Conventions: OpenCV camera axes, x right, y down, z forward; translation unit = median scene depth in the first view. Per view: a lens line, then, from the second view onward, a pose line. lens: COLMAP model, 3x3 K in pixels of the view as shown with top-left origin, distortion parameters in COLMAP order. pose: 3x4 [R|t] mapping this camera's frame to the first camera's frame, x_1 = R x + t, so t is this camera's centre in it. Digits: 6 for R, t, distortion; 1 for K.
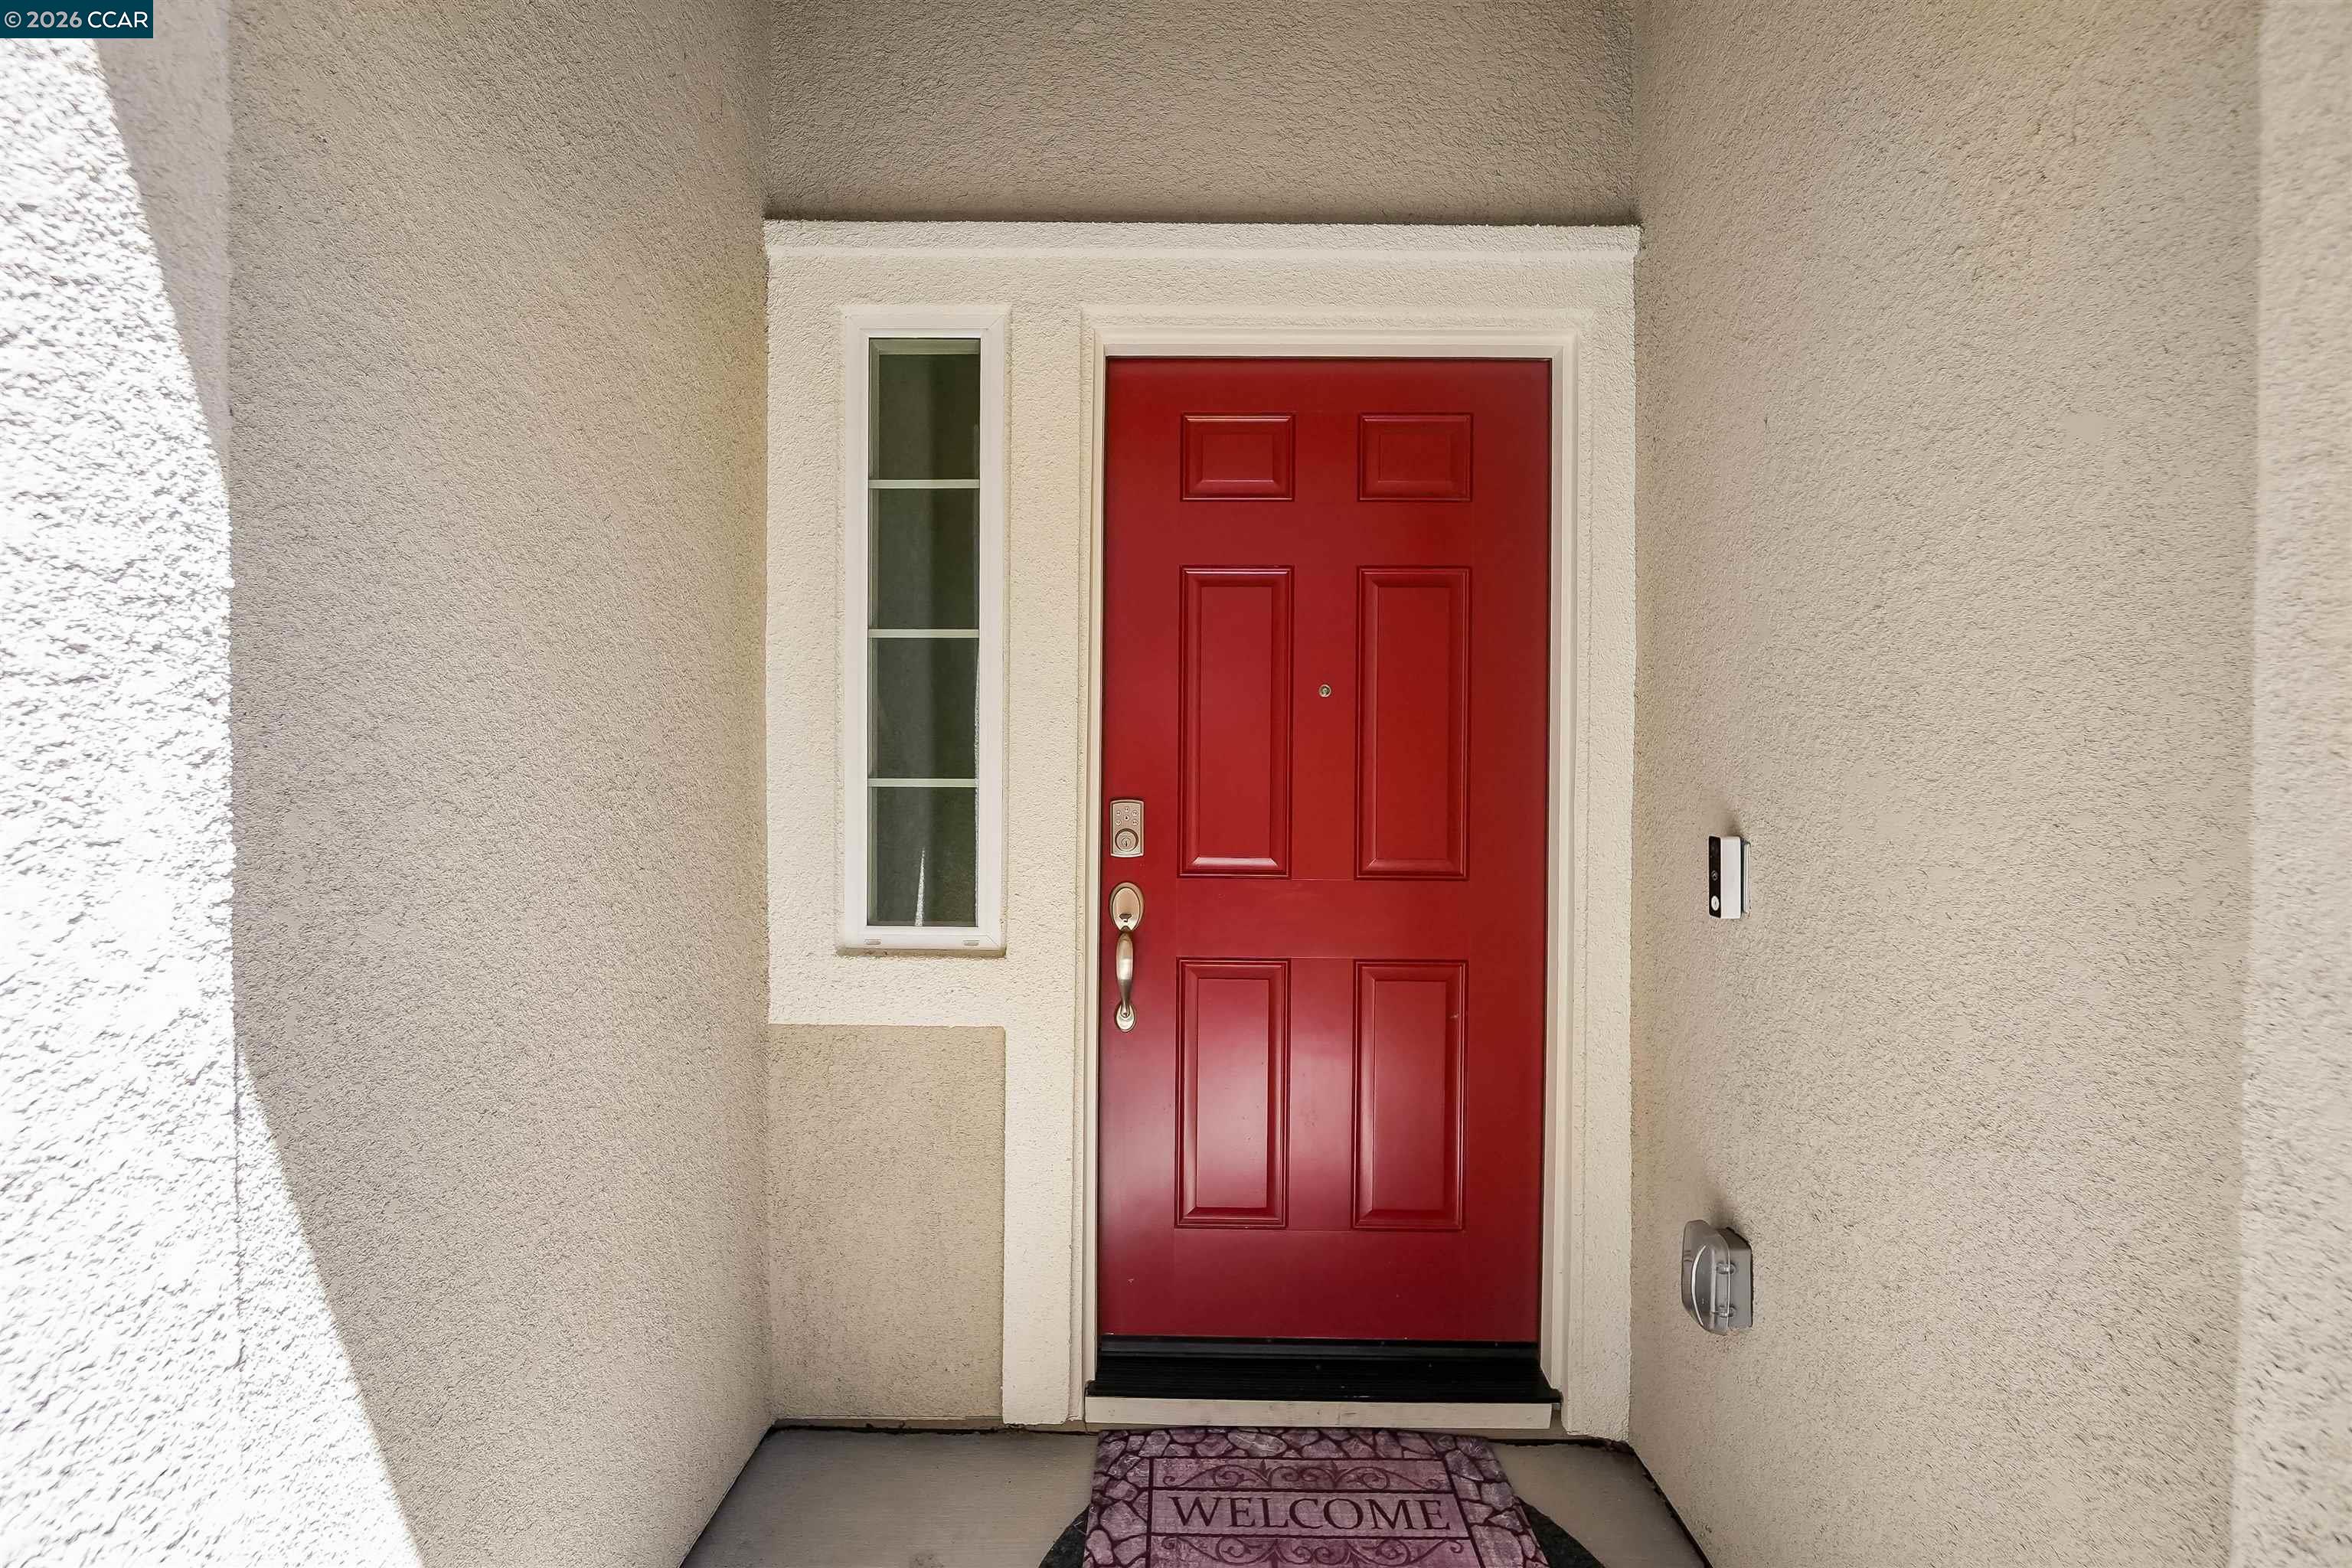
lens RADIAL K [[1019.5, 0, 1175.1], [0, 1019.5, 766.5], [0, 0, 1]] dist [-0.006764, 0.000843]
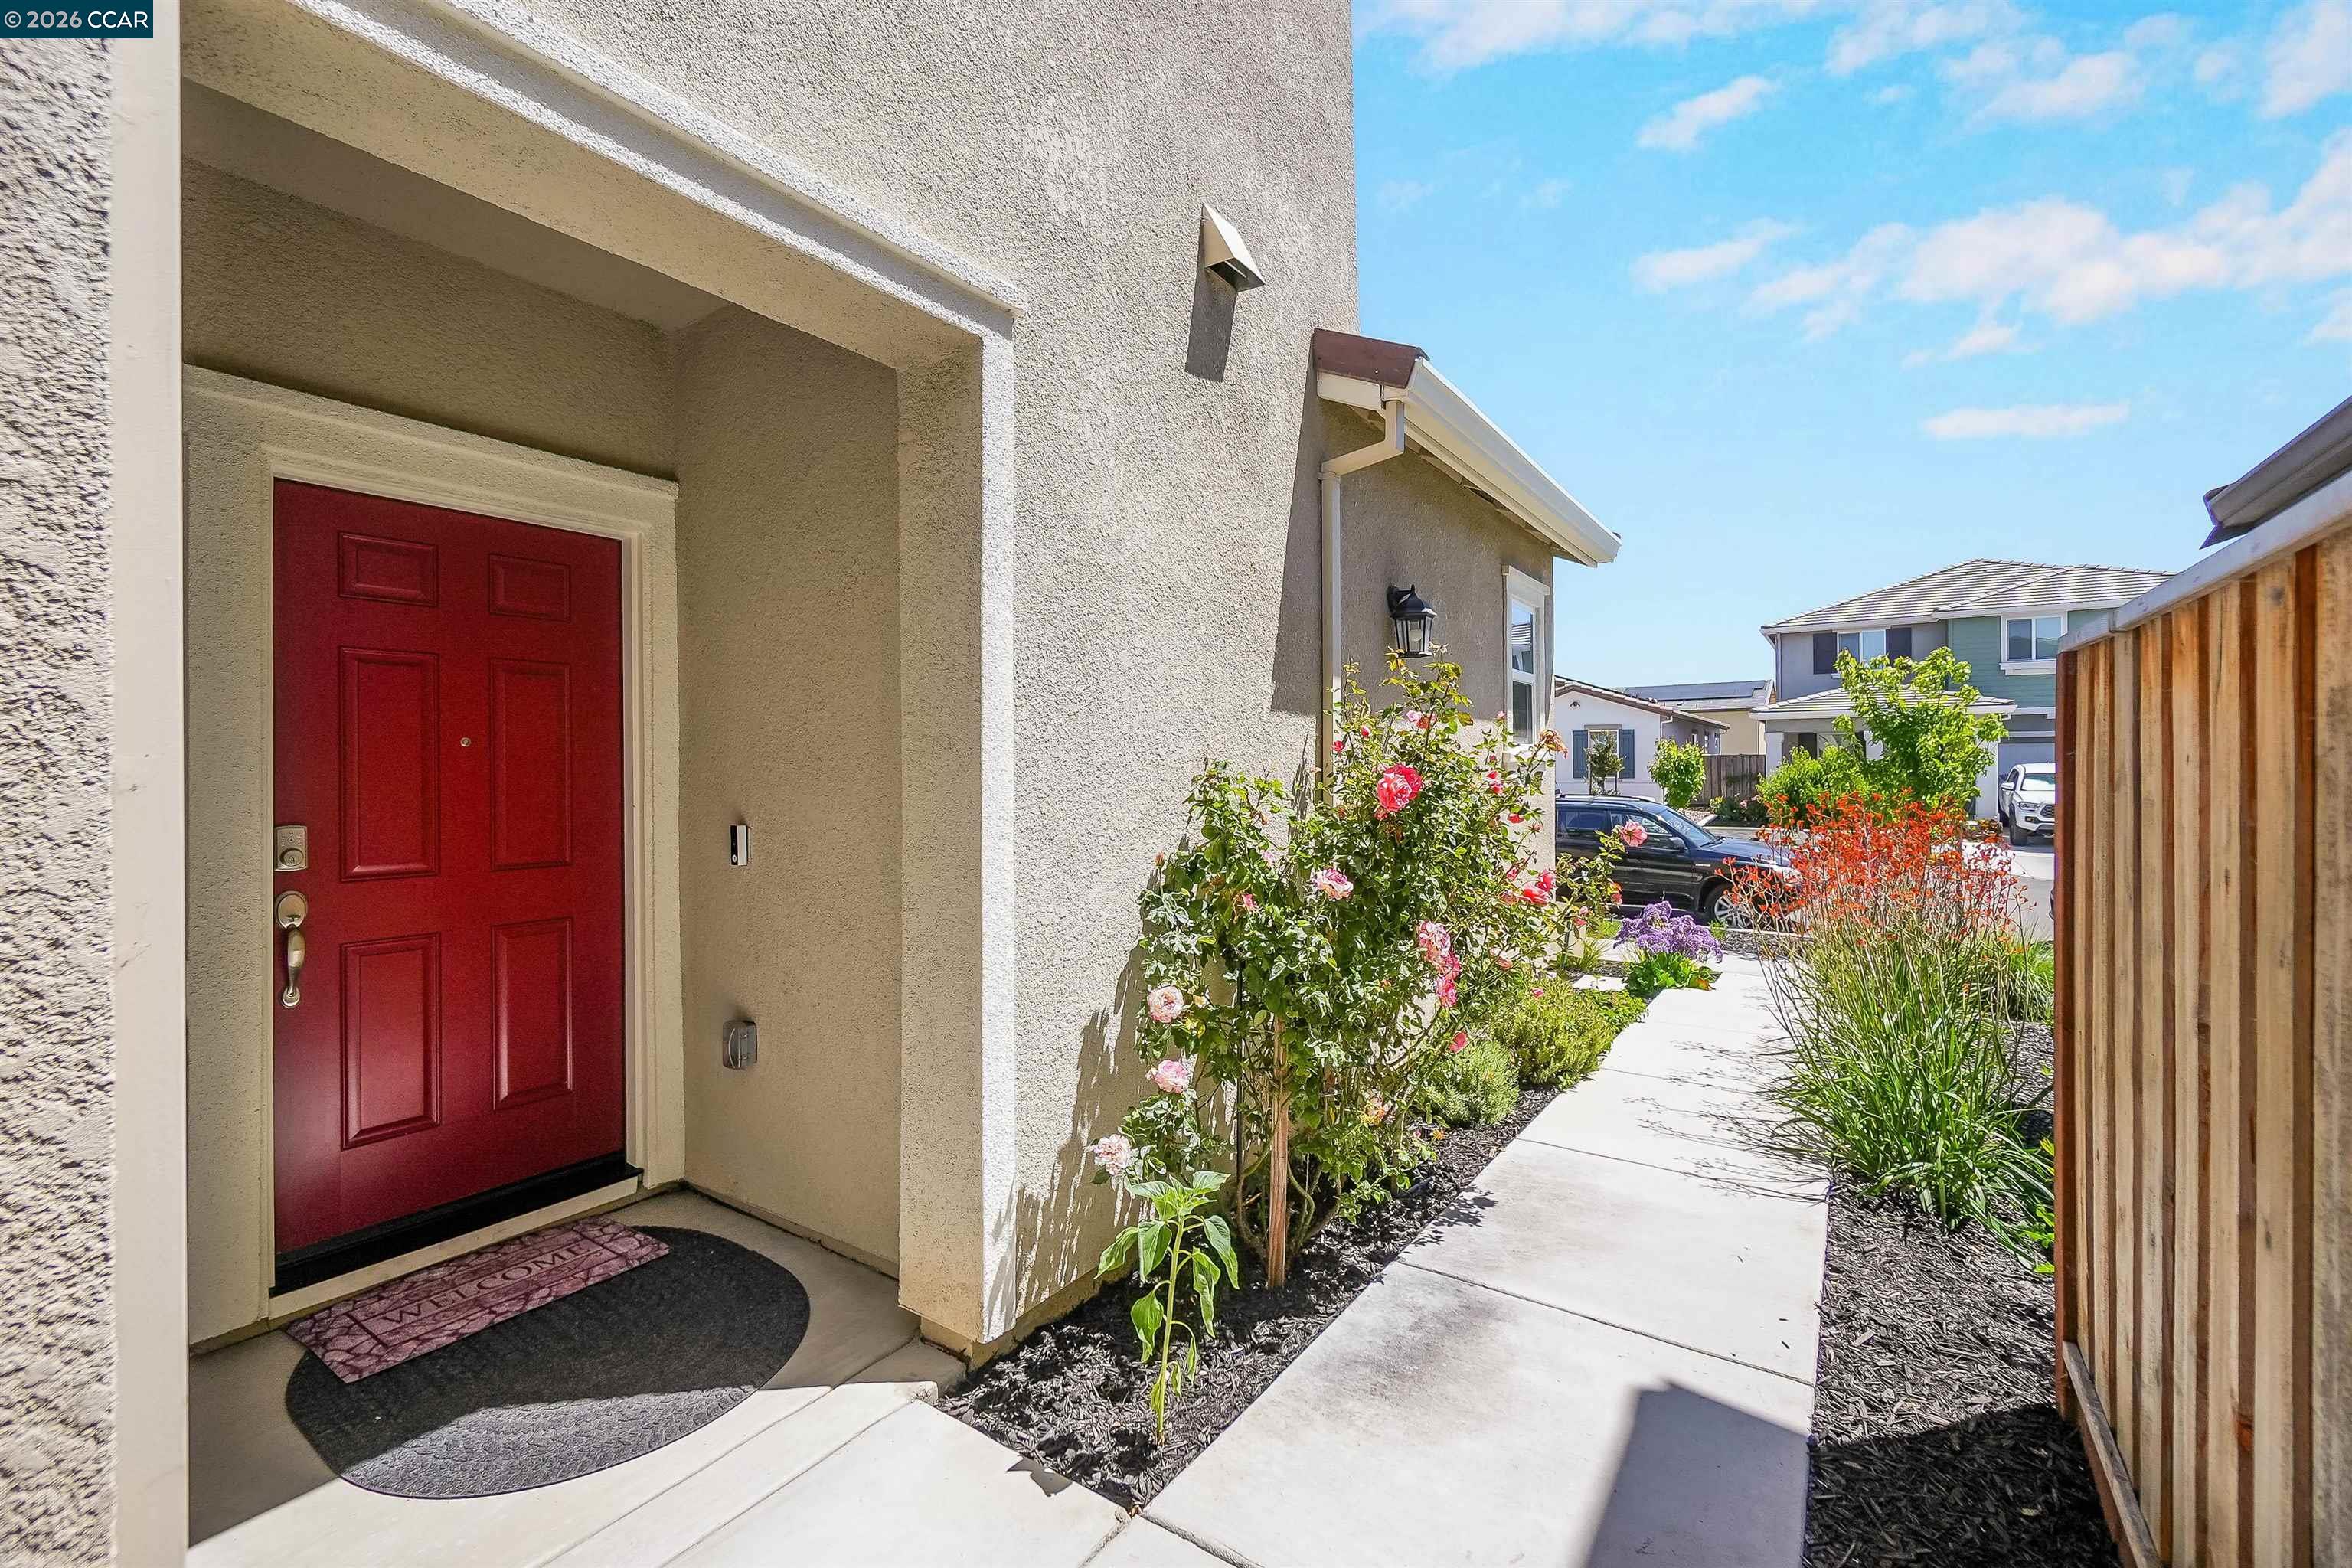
lens RADIAL K [[1019.5, 0, 1178.7], [0, 1019.5, 781.4], [0, 0, 1]] dist [-0.006764, 0.000843]
pose [[0.554648, -0.020532, 0.831831, -0.512723], [0.013398, 0.999786, 0.015744, -0.029746], [-0.831977, 0.002412, 0.554805, -0.663989]]
